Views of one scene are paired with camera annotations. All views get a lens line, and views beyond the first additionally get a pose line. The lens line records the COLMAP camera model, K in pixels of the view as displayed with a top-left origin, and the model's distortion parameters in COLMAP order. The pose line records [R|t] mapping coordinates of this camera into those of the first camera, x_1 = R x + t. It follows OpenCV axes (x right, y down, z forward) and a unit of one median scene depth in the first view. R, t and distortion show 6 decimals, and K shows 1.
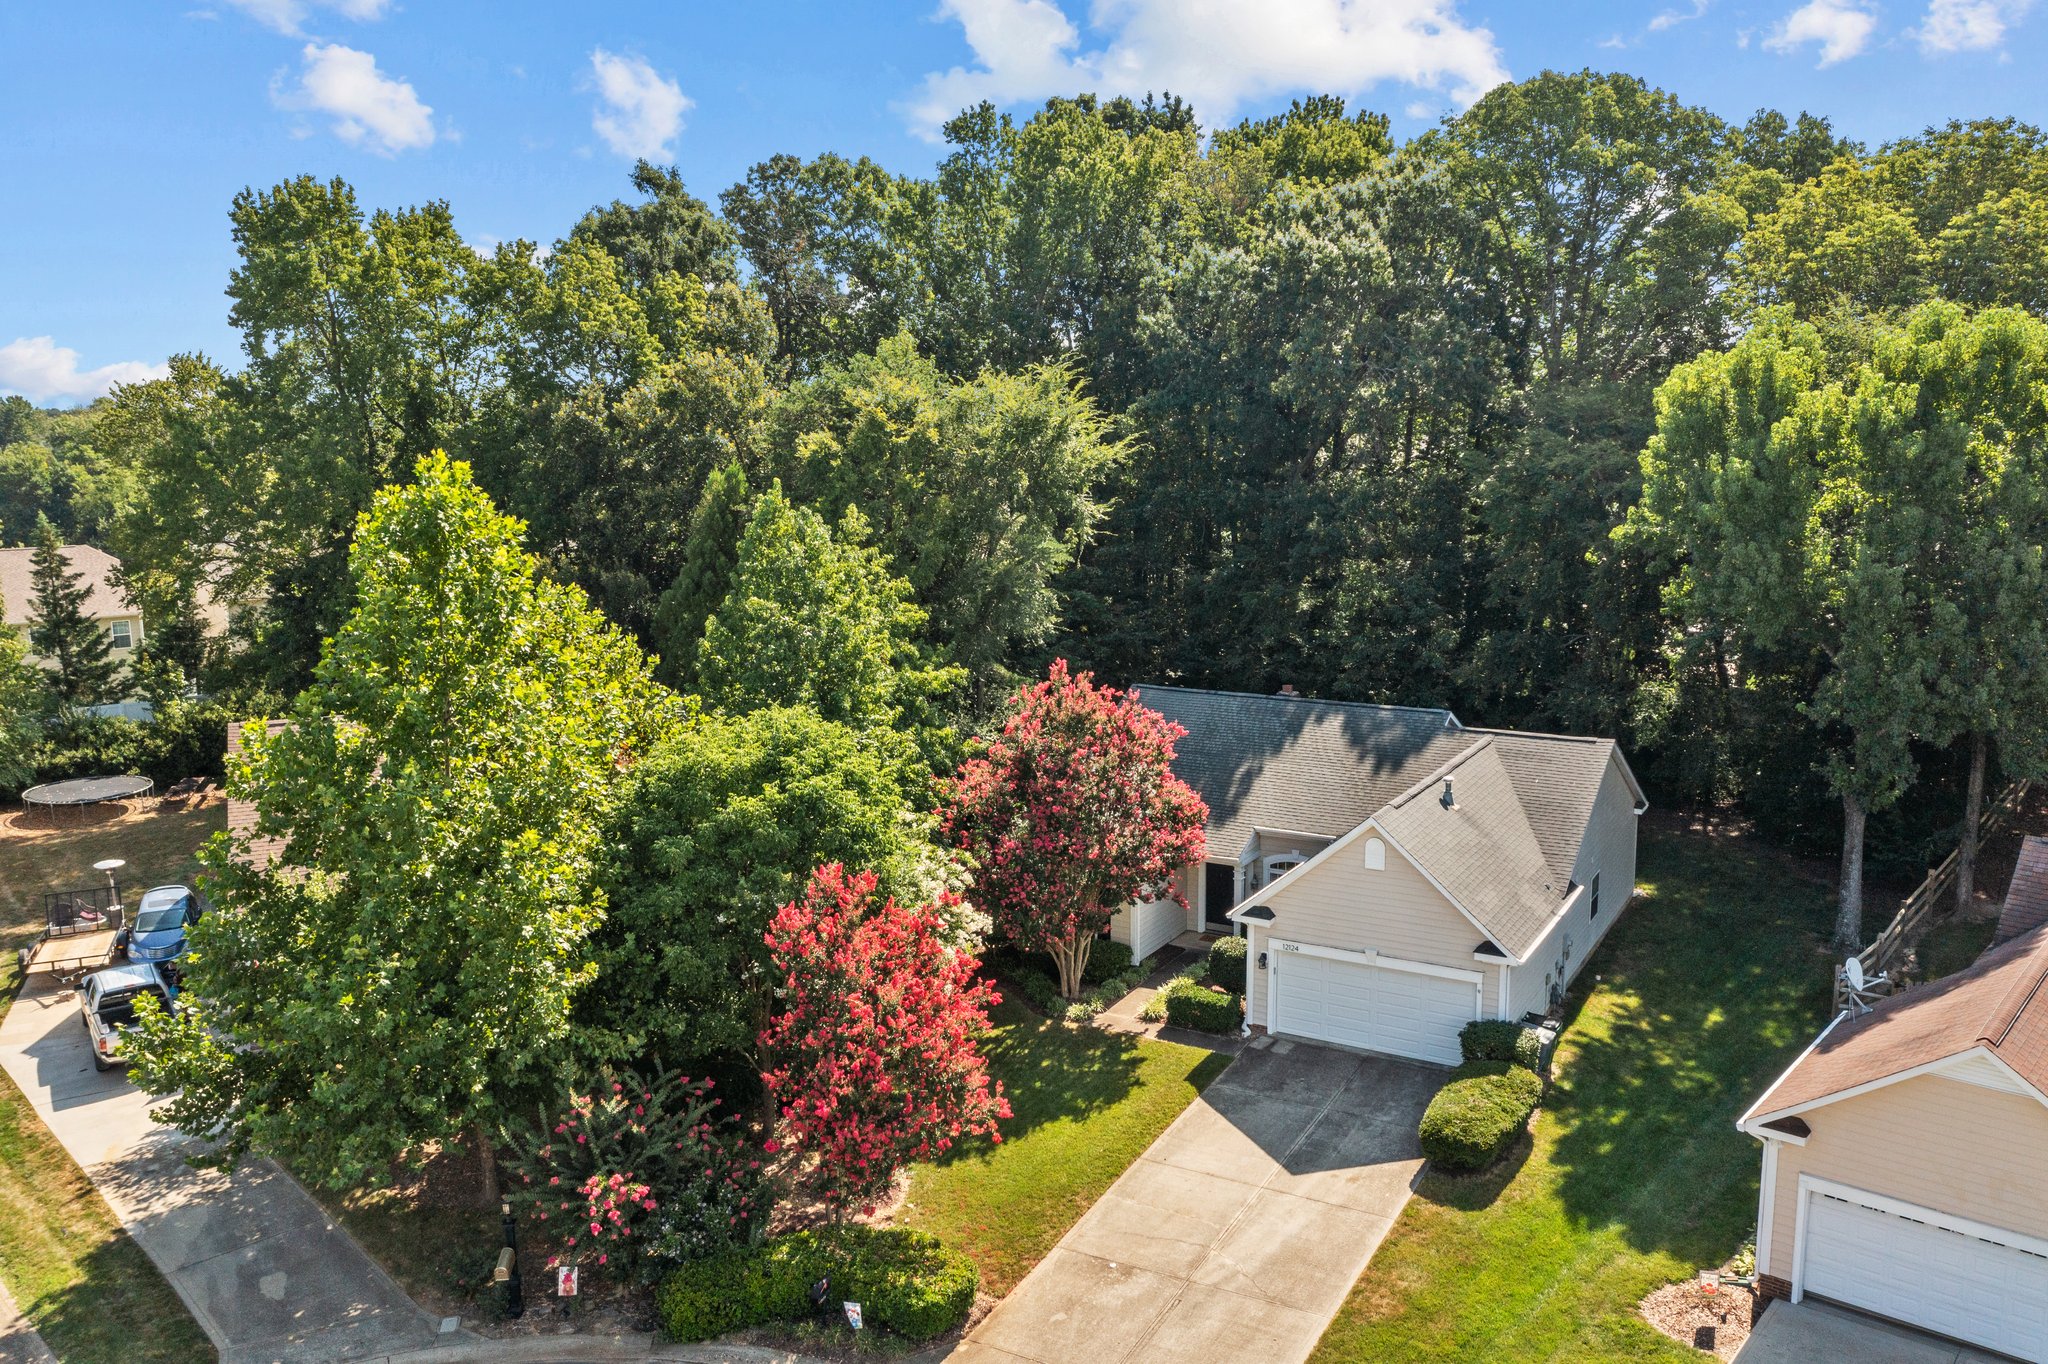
lens RADIAL K [[1649.4, 0, 990.2], [0, 1649.4, 686.2], [0, 0, 1]] dist [0.000776, 0.003847]
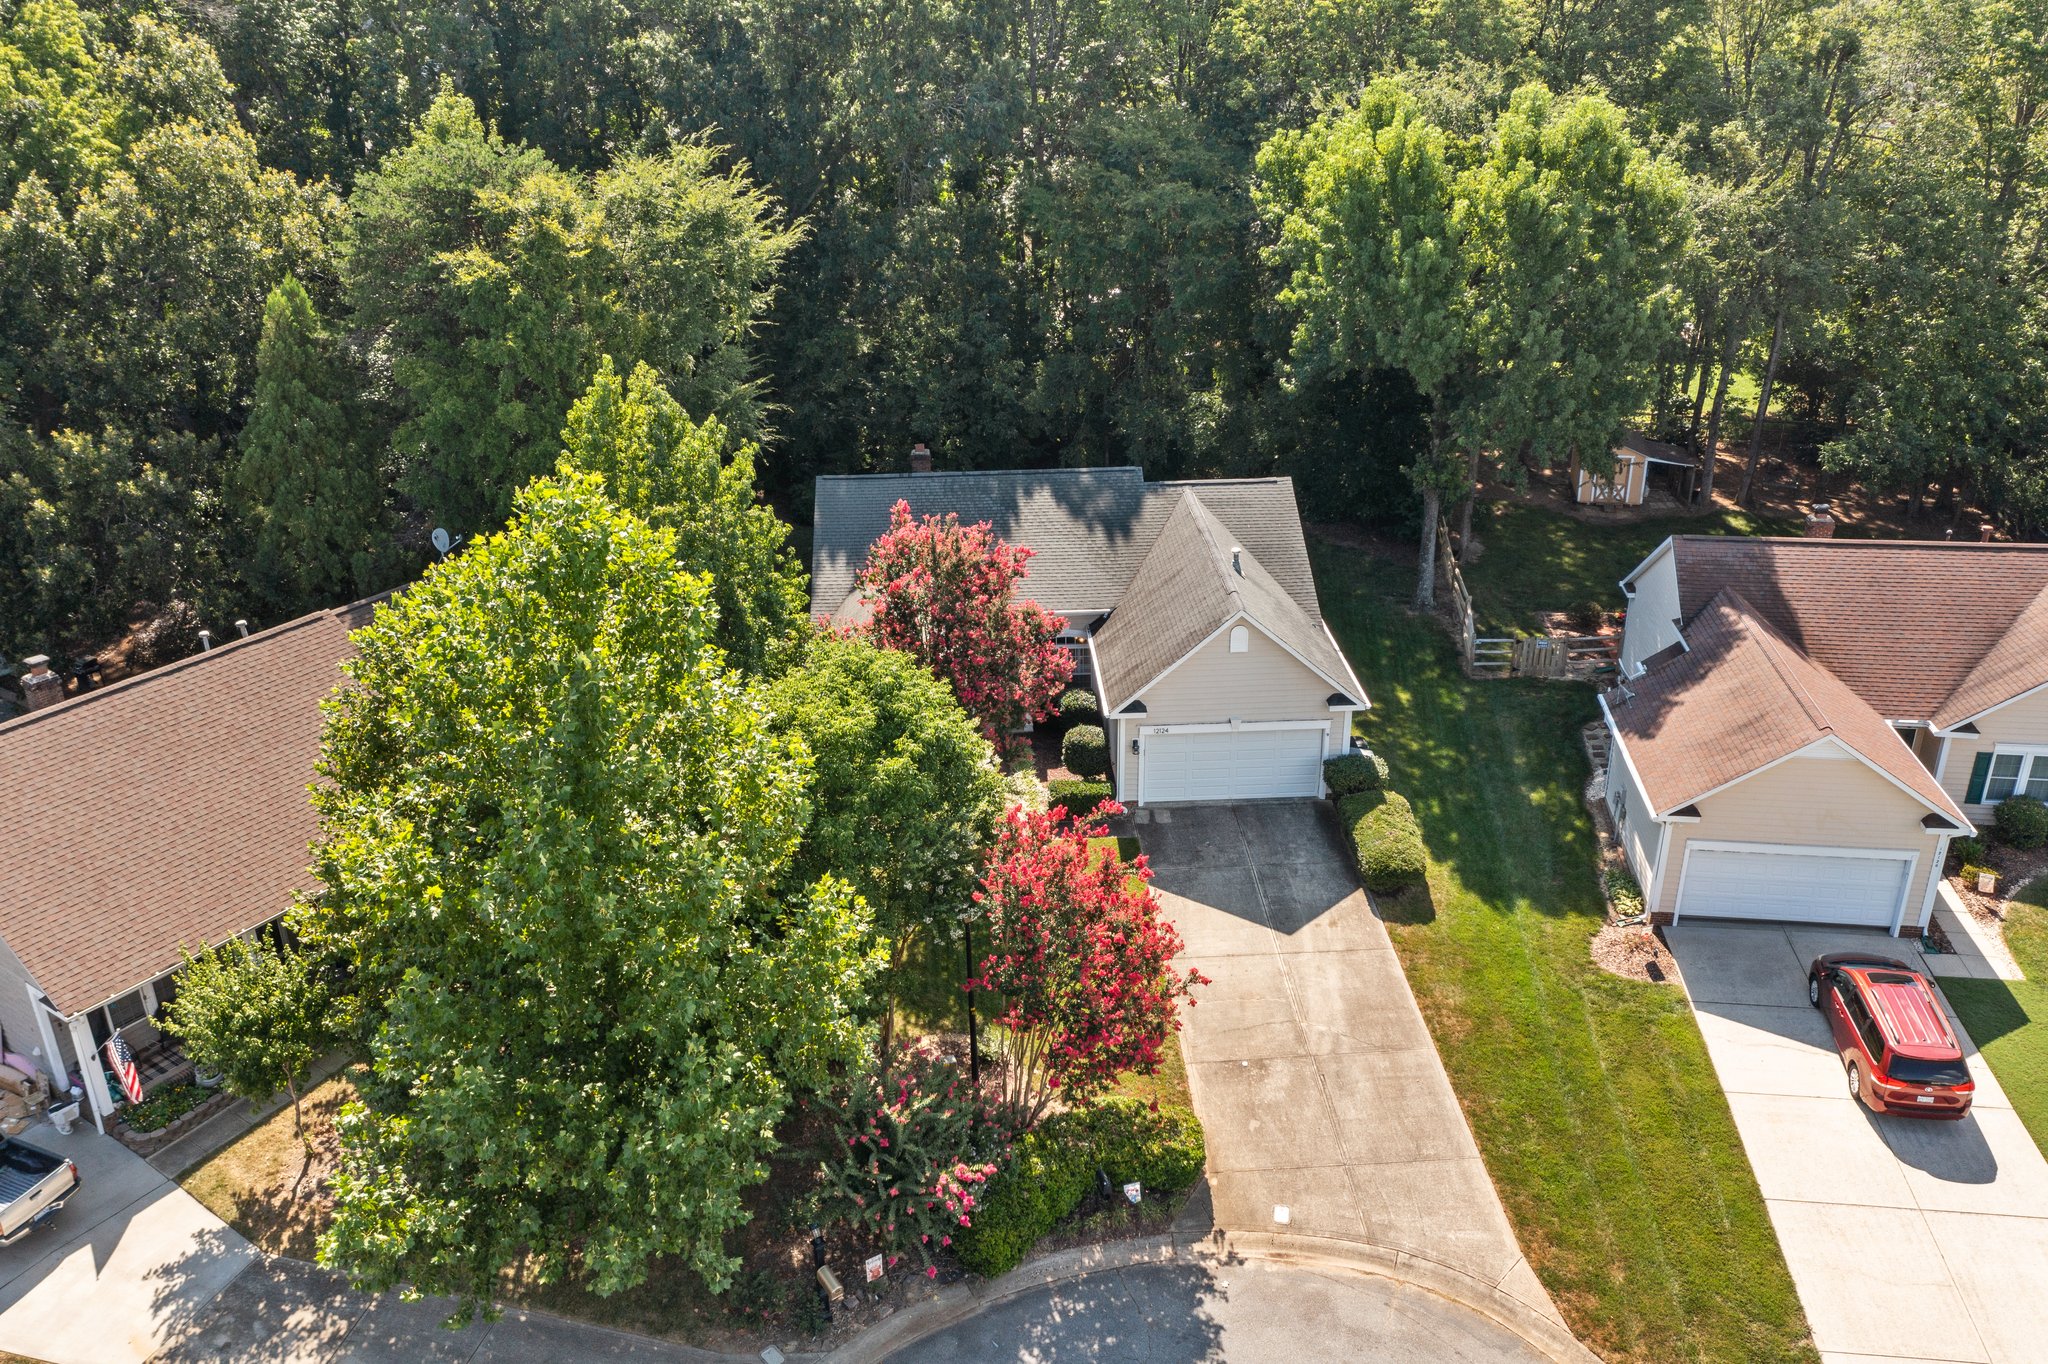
lens RADIAL K [[1657.8, 0, 1024.0], [0, 1657.8, 682.0], [0, 0, 1]] dist [0.006779, 0.004685]
pose [[0.833404, -0.230072, 0.502498, -0.479200], [0.102346, 0.957752, 0.268770, -0.195720], [-0.543105, -0.172565, 0.821741, 0.139614]]
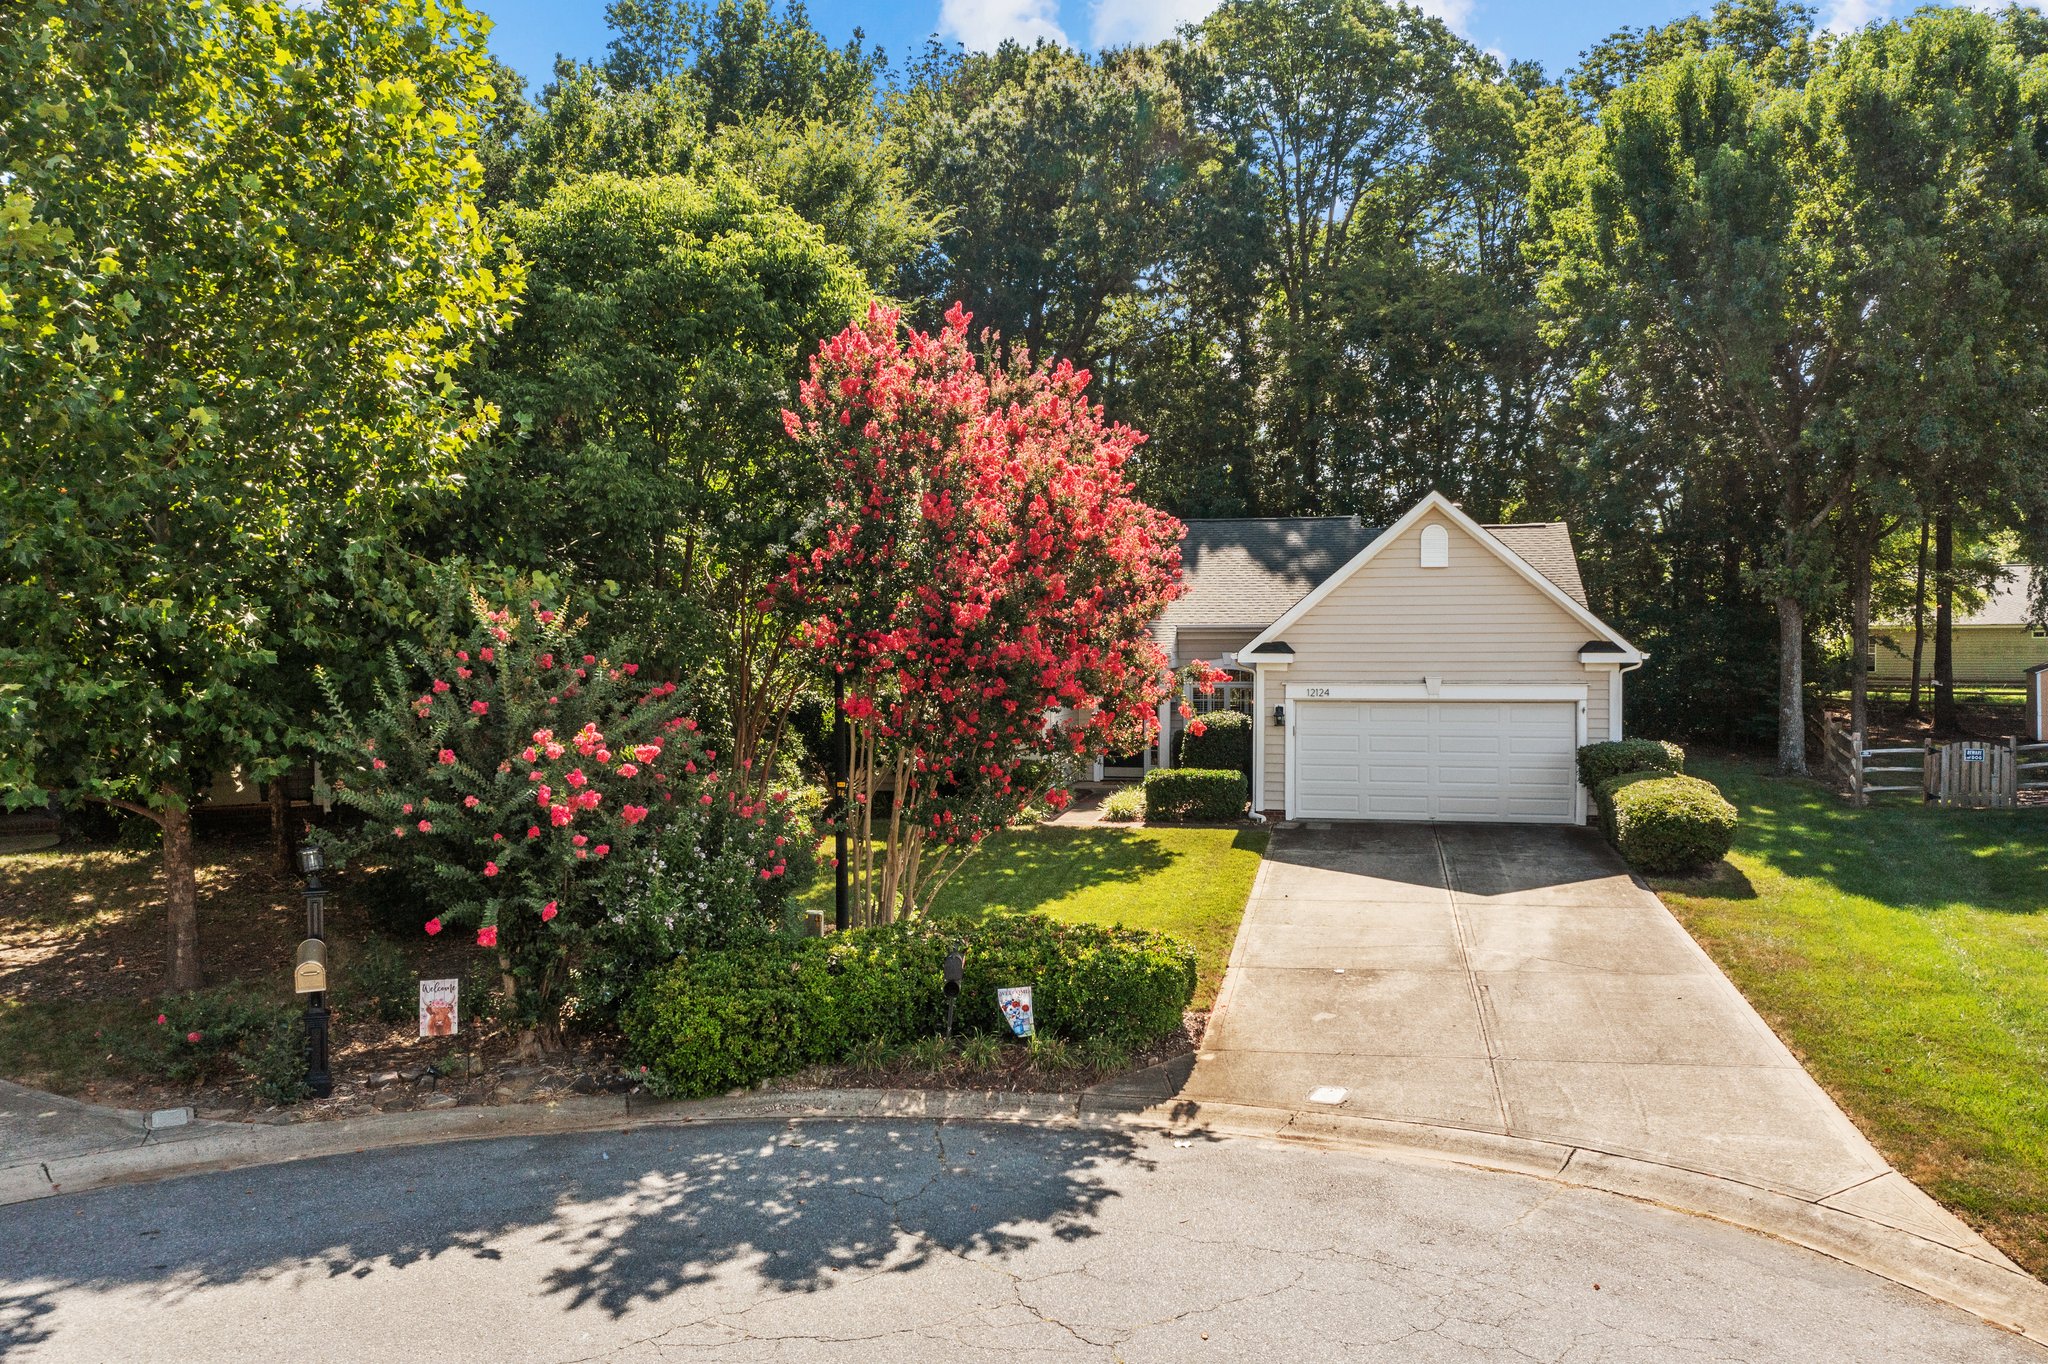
lens RADIAL K [[1658.3, 0, 1020.4], [0, 1658.3, 662.8], [0, 0, 1]] dist [0.007066, 0.004041]
pose [[0.946186, 0.008079, 0.323521, -0.198738], [0.044722, 0.986833, -0.155439, 0.270385], [-0.320517, 0.161543, 0.933366, 0.361150]]
